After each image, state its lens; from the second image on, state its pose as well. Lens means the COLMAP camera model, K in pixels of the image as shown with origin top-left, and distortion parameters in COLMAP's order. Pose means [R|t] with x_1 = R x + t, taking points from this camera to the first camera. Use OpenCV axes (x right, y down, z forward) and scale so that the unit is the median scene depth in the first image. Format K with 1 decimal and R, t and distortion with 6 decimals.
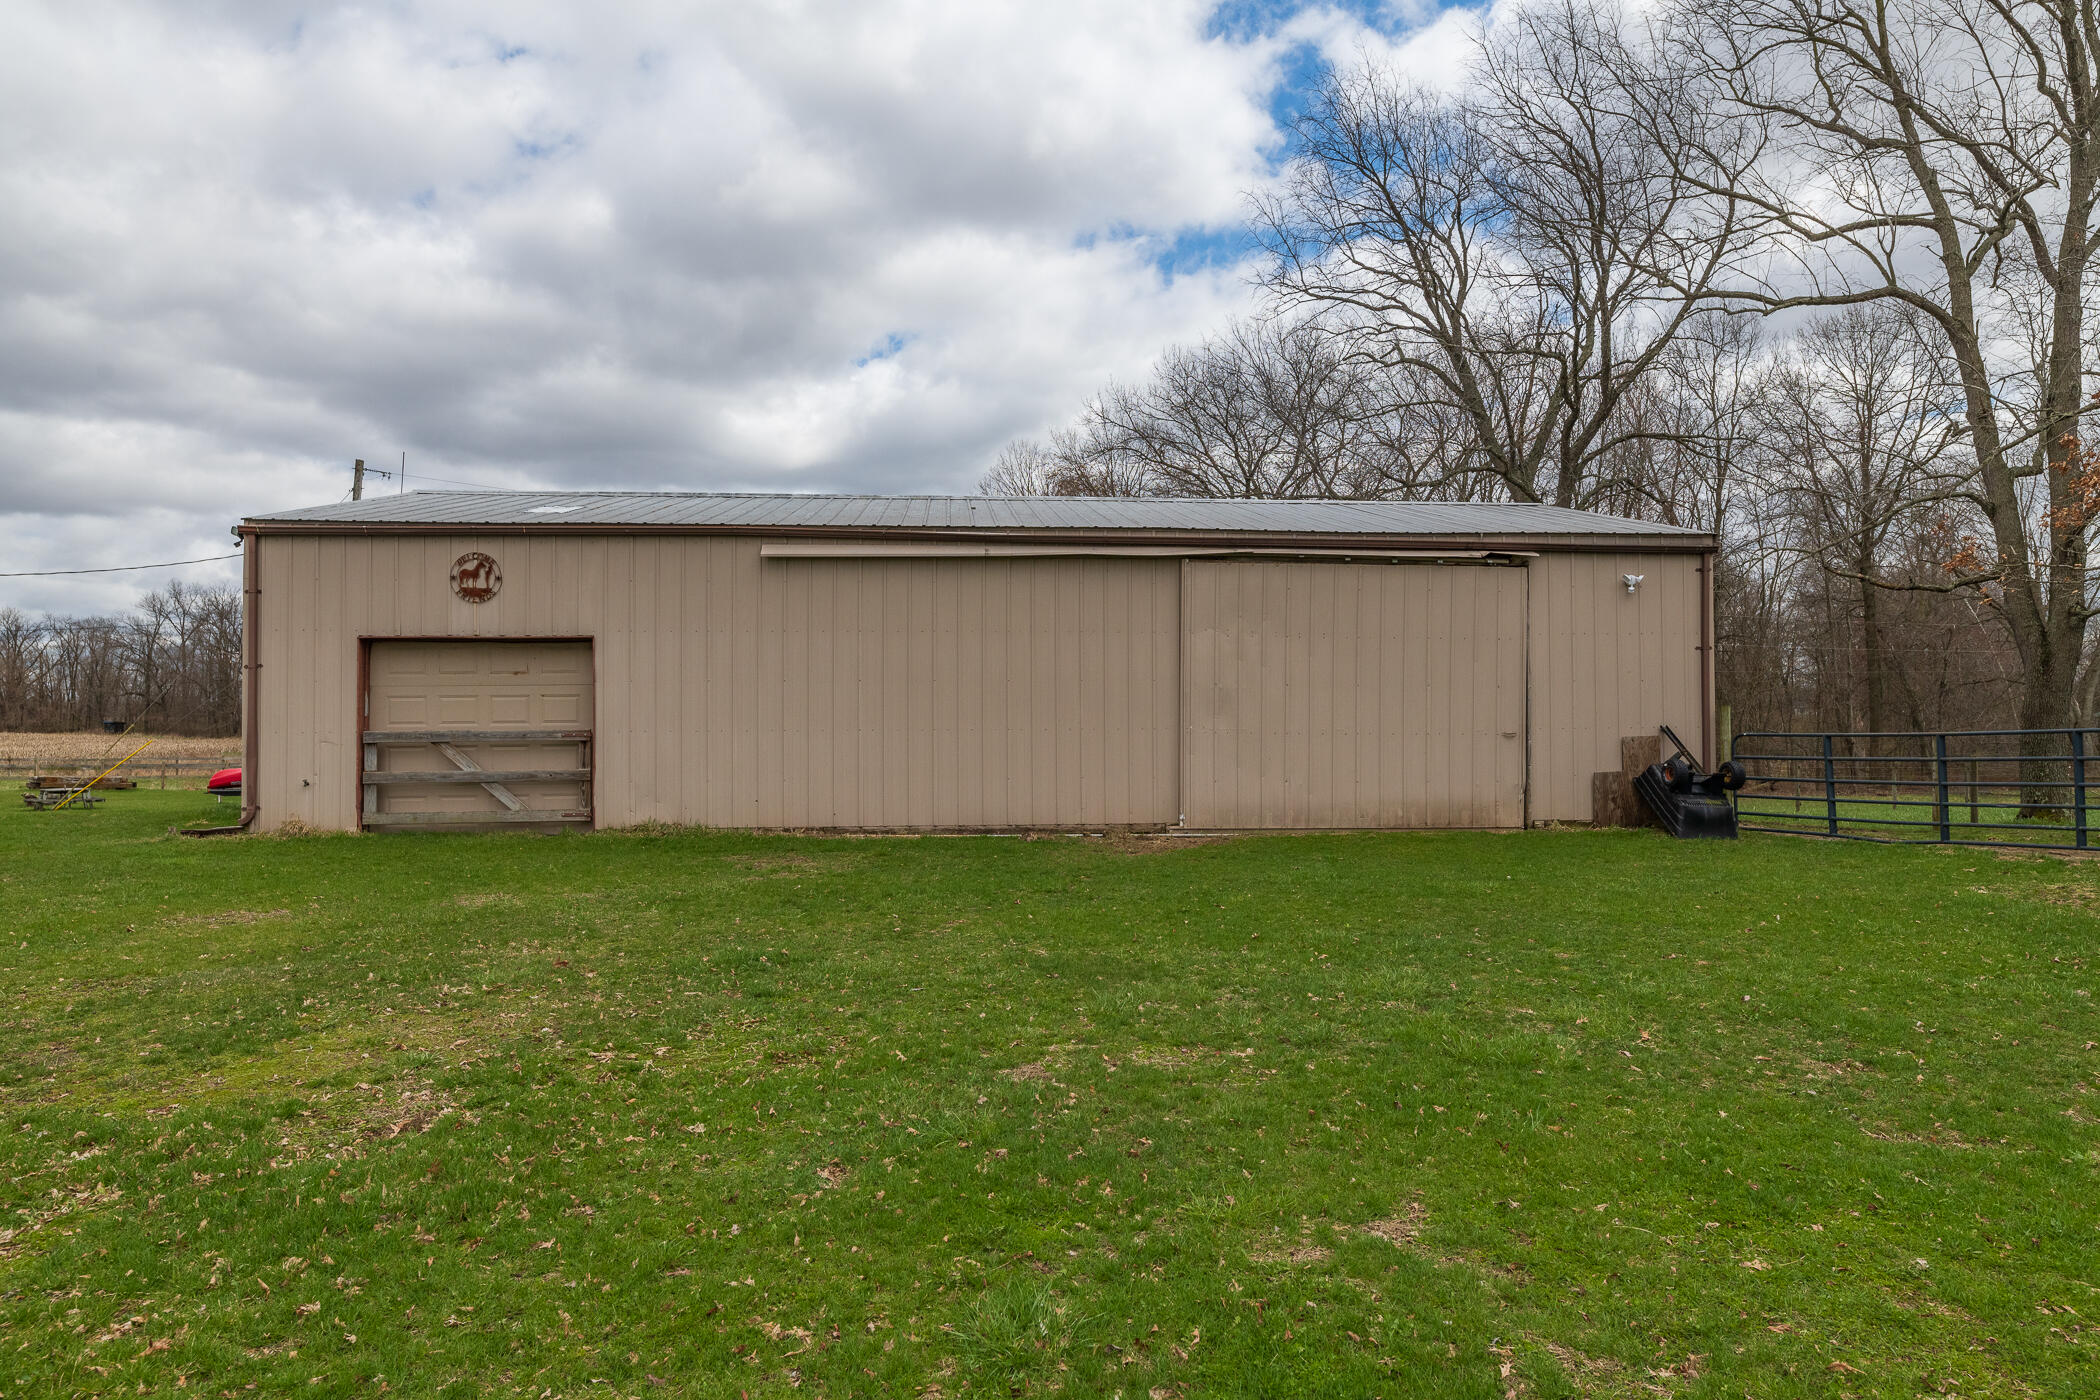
lens RADIAL K [[1337.2, 0, 1050.0], [0, 1337.2, 700.0], [0, 0, 1]] dist [-0.000543, 0.000066]
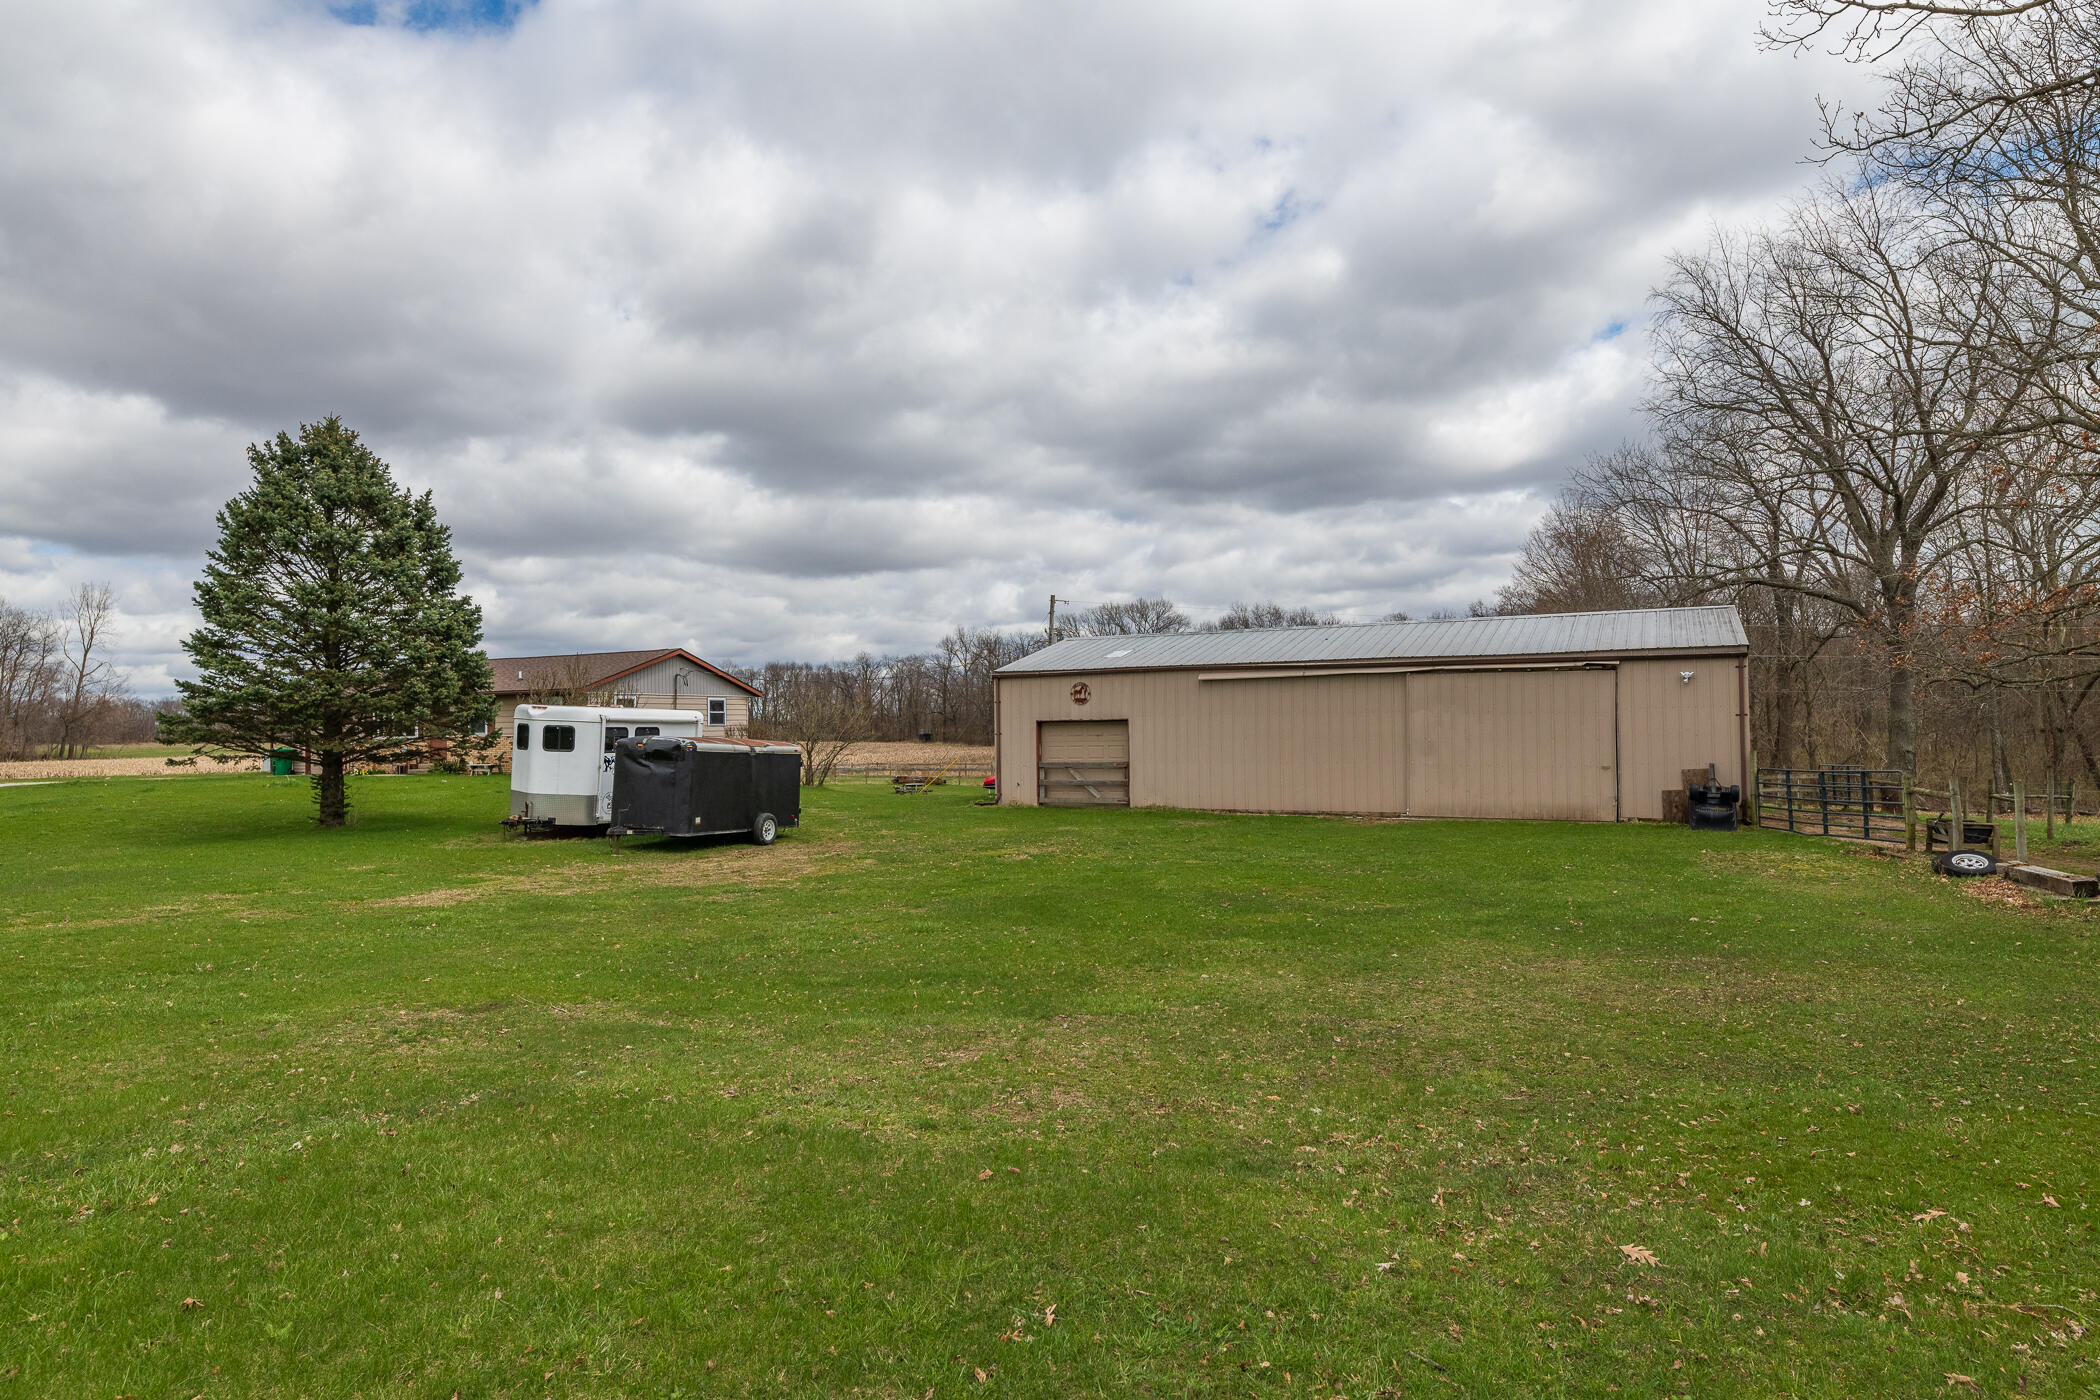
lens RADIAL K [[1196.8, 0, 1050.0], [0, 1196.8, 700.0], [0, 0, 1]] dist [-0.000824, -0.000177]
pose [[0.850219, -0.019059, -0.526084, 0.569538], [0.023206, 0.999730, 0.001286, -0.082739], [0.525917, -0.013302, 0.850432, -0.715926]]
